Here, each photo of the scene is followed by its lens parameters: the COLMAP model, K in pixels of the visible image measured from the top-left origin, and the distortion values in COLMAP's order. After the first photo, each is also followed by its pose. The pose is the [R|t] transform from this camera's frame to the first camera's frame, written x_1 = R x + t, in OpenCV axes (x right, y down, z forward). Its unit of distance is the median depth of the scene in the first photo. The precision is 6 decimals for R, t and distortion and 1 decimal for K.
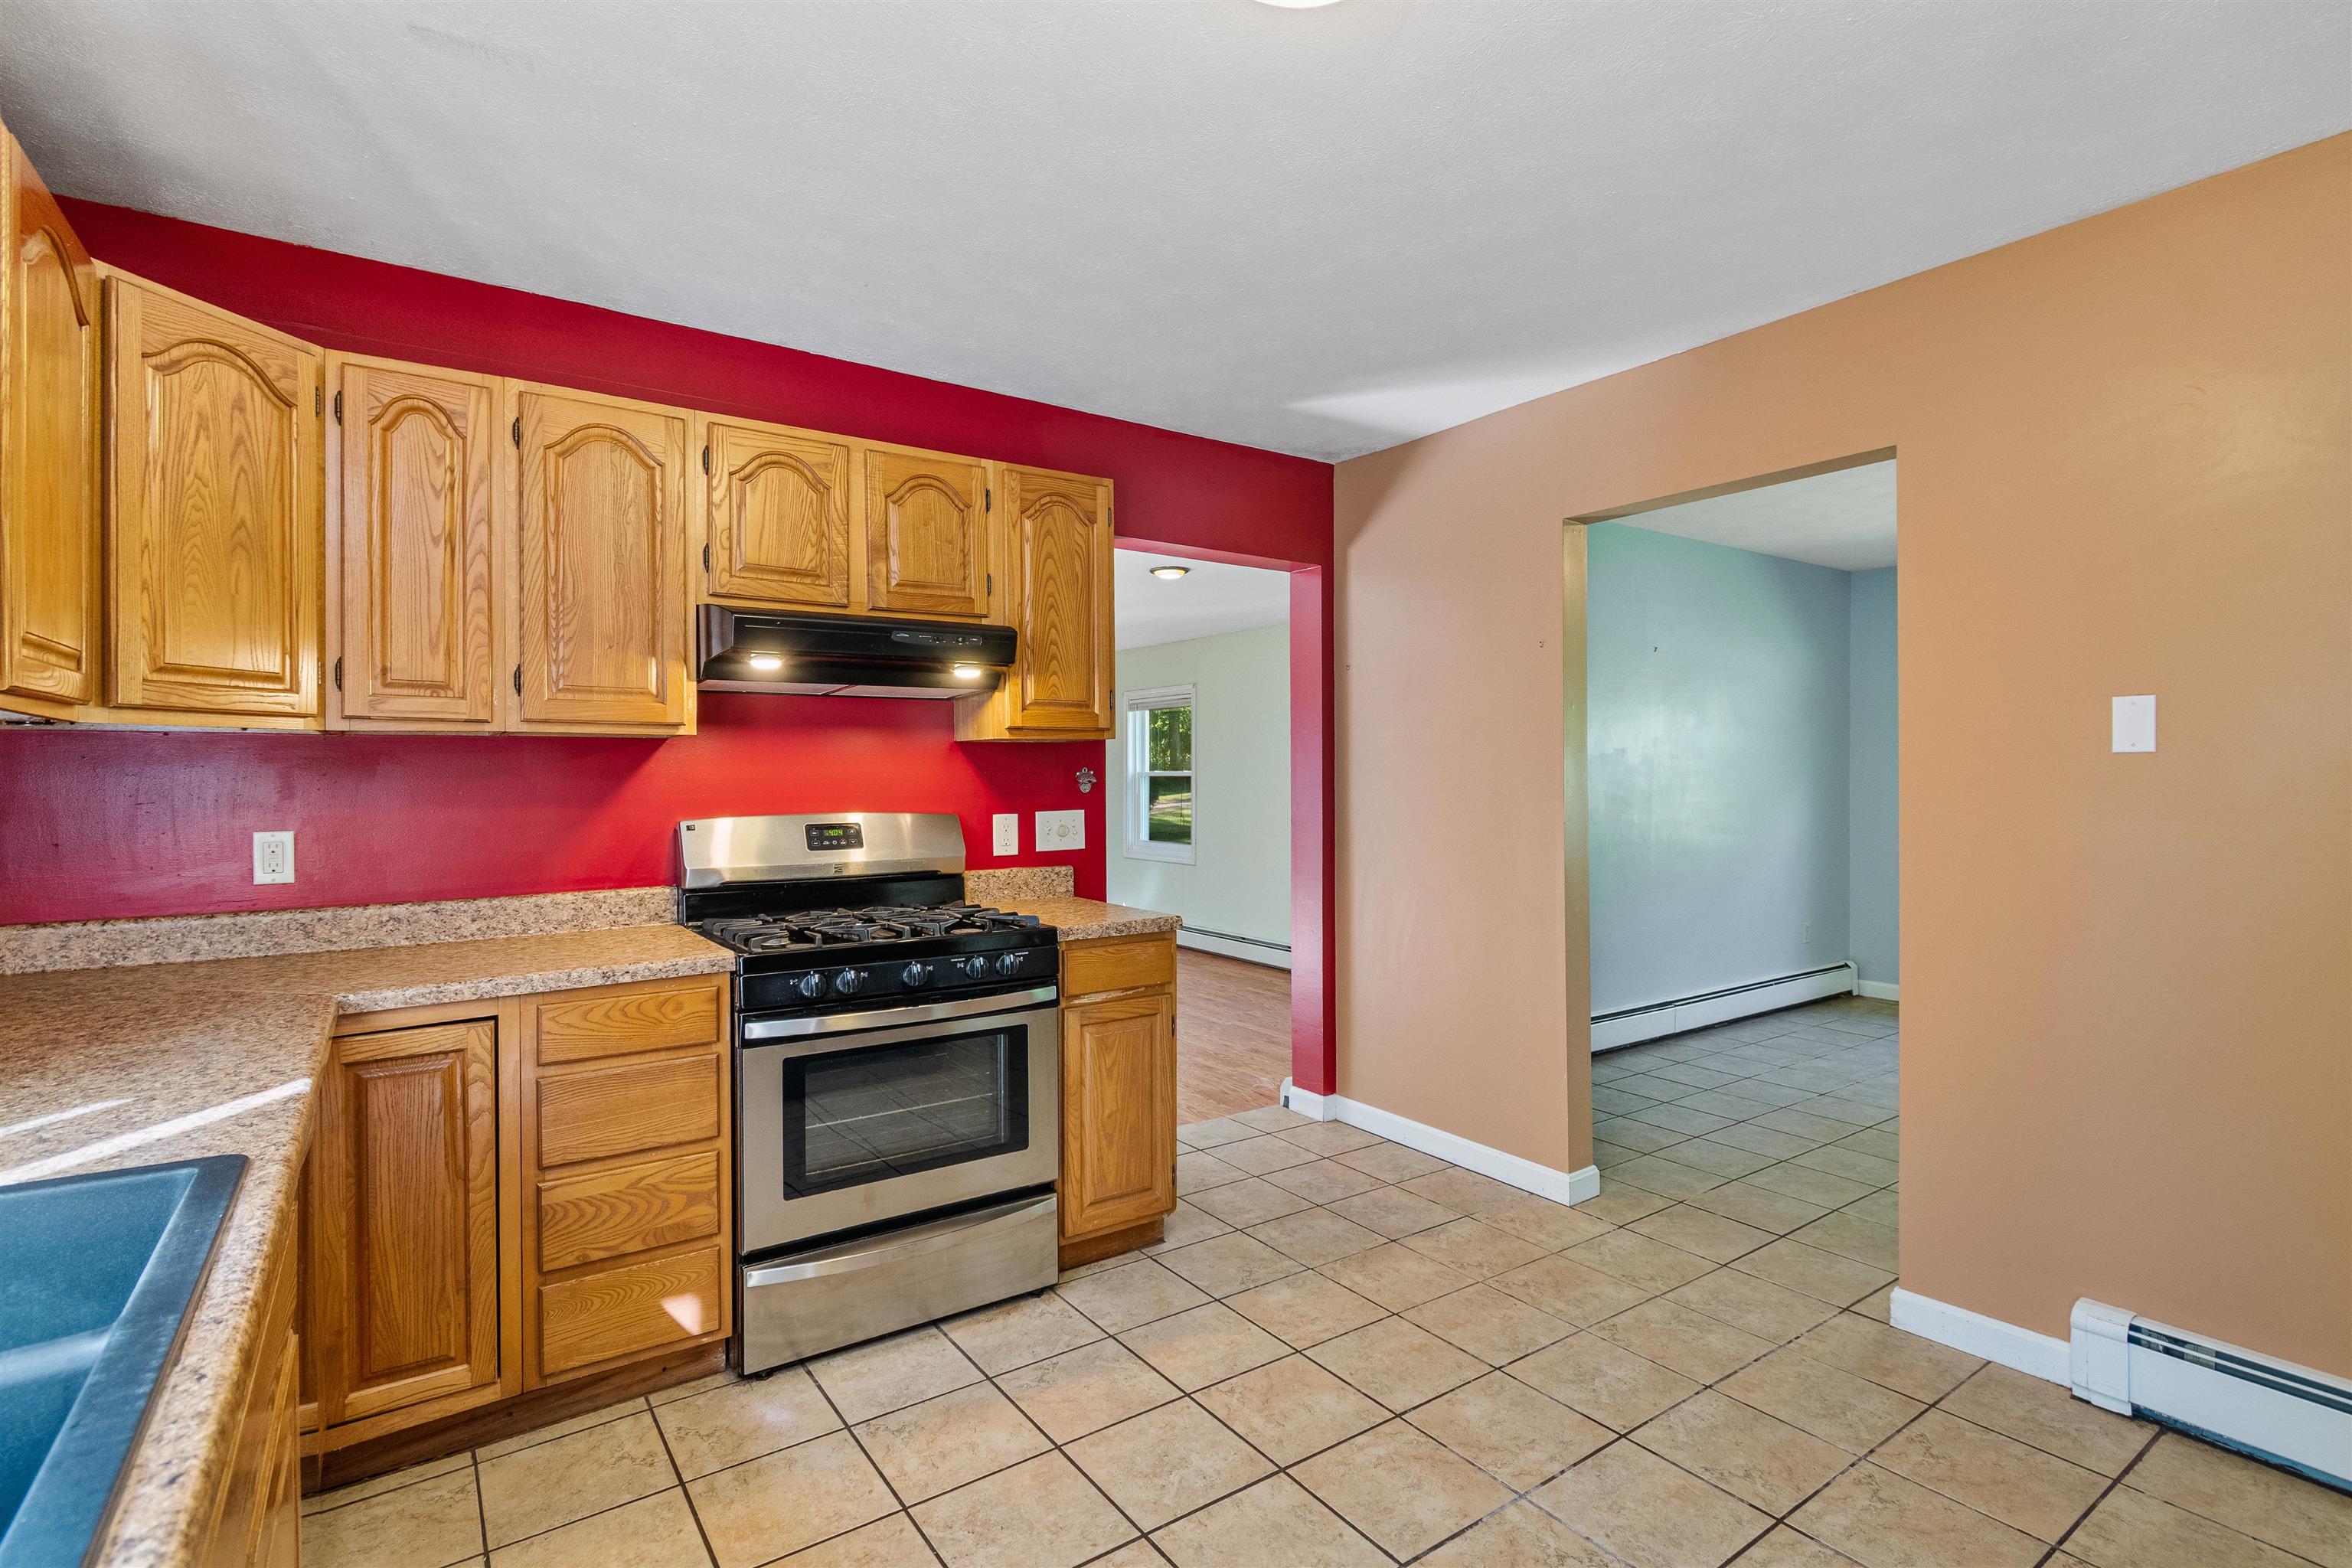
lens RADIAL K [[1116.1, 0, 1176.0], [0, 1116.1, 784.0], [0, 0, 1]] dist [0.001195, -0.000023]
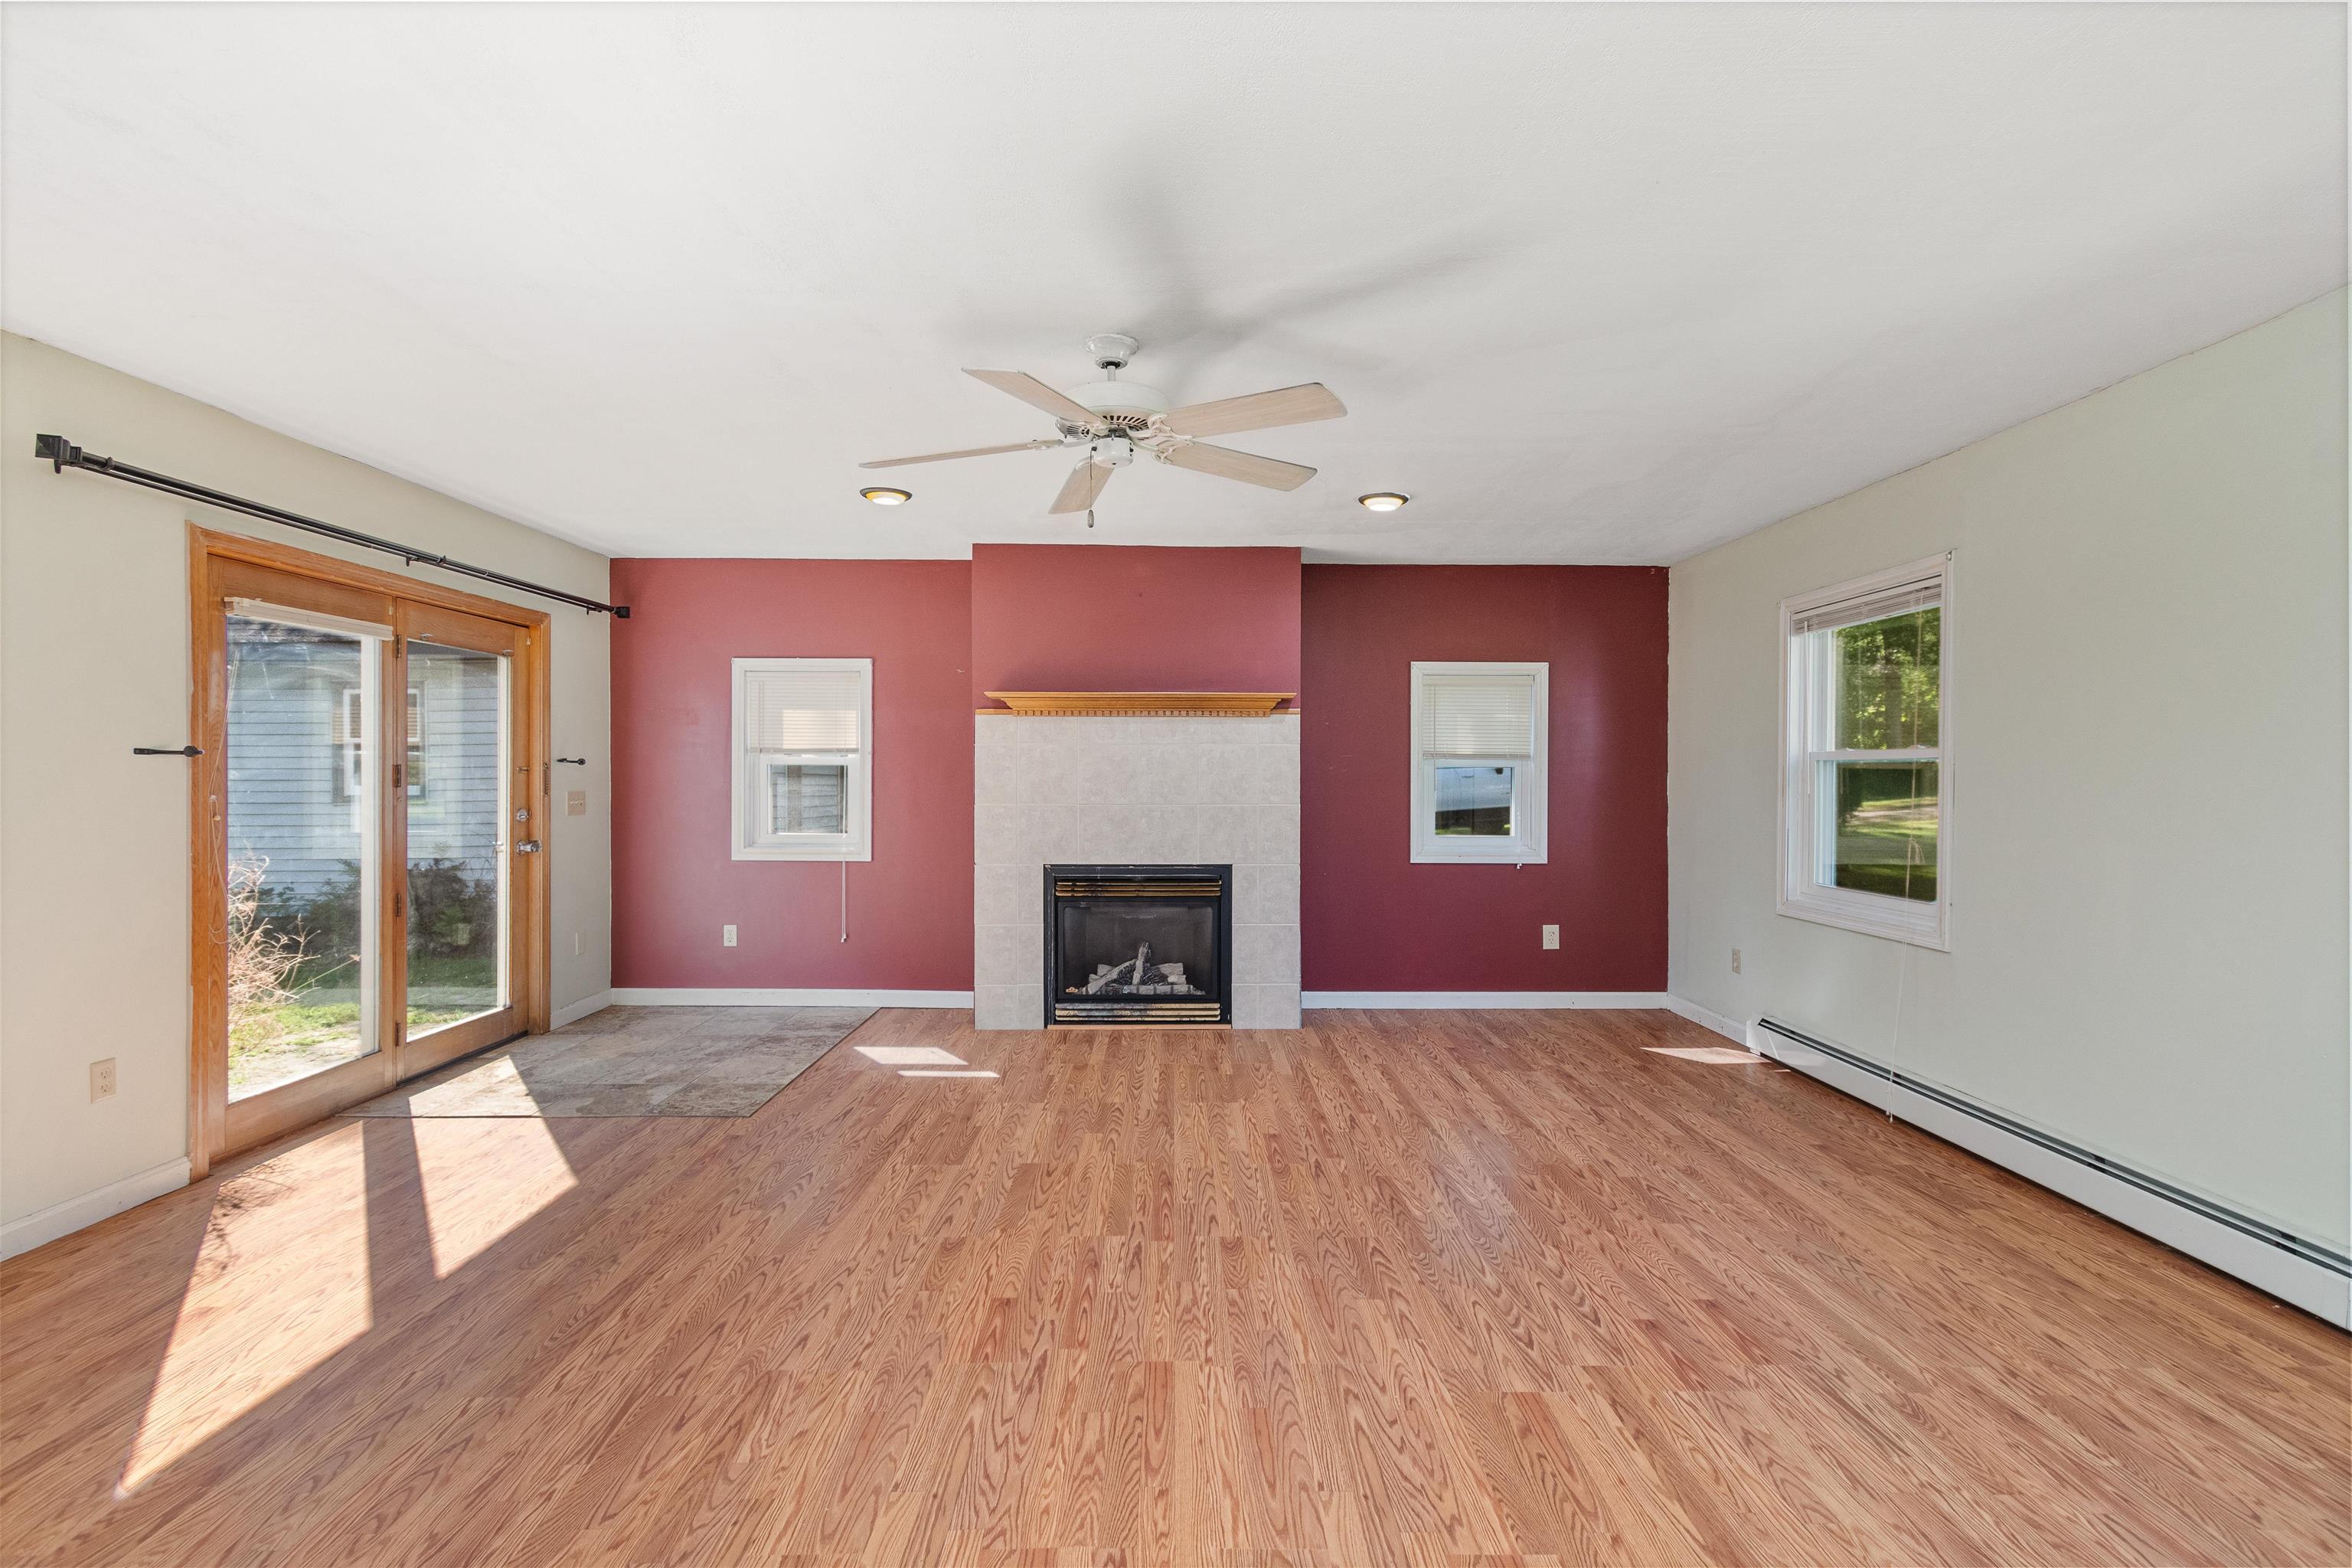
lens RADIAL K [[1053.7, 0, 1176.0], [0, 1053.7, 784.0], [0, 0, 1]] dist [0.003611, 0.000061]
pose [[0.829940, 0.008496, -0.557787, -0.021637], [-0.010564, 0.999944, -0.000488, 0.022744], [0.557752, 0.006298, 0.829984, 1.516638]]
